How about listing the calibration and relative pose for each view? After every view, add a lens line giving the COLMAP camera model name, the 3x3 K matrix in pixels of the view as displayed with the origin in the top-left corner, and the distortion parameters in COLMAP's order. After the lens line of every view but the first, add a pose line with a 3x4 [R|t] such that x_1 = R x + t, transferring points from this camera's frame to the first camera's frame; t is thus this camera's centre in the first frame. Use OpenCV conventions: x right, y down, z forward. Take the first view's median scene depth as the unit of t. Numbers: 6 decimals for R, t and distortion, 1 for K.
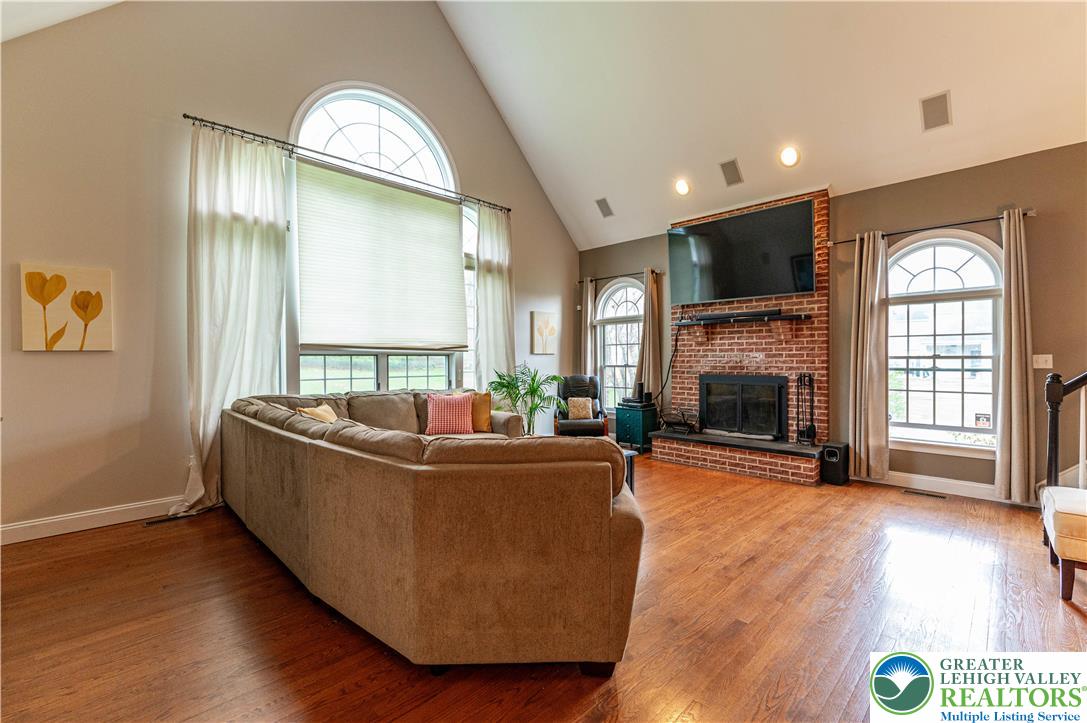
lens RADIAL K [[472.3, 0, 544.4], [0, 472.3, 362.3], [0, 0, 1]] dist [0.001020, 0.000245]
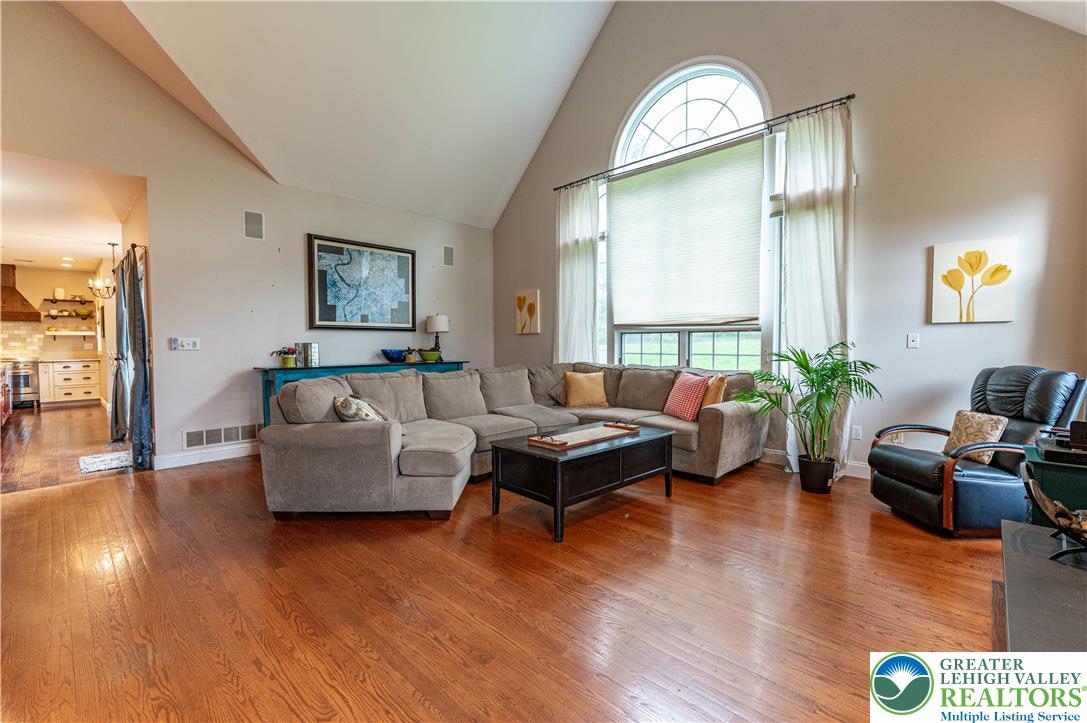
lens RADIAL K [[470.2, 0, 547.4], [0, 470.2, 355.7], [0, 0, 1]] dist [0.002244, 0.000258]
pose [[0.025675, 0.041010, -0.998829, 0.716769], [0.008733, 0.999111, 0.041246, -0.008653], [0.999632, -0.009782, 0.025294, 0.740904]]
